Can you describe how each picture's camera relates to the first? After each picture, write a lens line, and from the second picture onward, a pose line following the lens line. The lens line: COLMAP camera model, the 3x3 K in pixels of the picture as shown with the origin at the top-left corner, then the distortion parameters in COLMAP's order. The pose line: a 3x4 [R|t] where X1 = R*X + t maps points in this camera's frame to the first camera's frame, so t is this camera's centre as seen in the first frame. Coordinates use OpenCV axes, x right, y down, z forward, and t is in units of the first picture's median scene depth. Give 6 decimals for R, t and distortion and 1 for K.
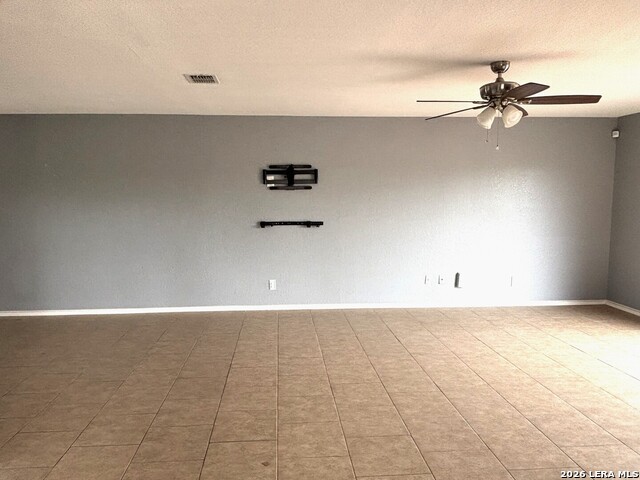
lens RADIAL K [[477.2, 0, 306.9], [0, 477.2, 242.8], [0, 0, 1]] dist [0.062784, -0.097207]
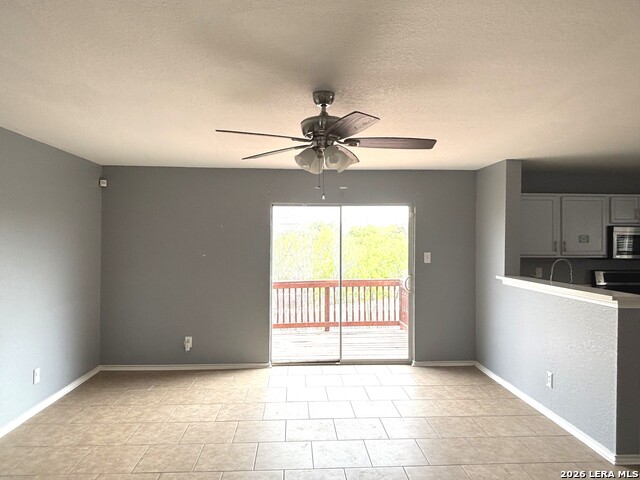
lens RADIAL K [[430.6, 0, 320.0], [0, 430.6, 240.0], [0, 0, 1]] dist [0.004655, 0.000213]
pose [[0.004933, 0.007217, 0.999962, -0.191519], [0.094752, 0.995472, -0.007652, -0.073652], [-0.995489, 0.094786, 0.004227, 0.616154]]
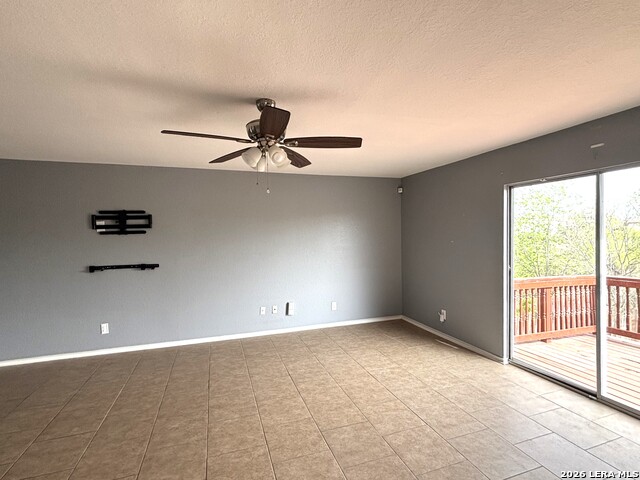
lens RADIAL K [[311.2, 0, 320.0], [0, 311.2, 240.0], [0, 0, 1]] dist [0.015927, -0.000934]
pose [[0.965128, -0.016830, 0.261235, 0.204798], [0.038135, 0.996325, -0.076699, -0.031247], [-0.258984, 0.083986, 0.962223, 0.243863]]
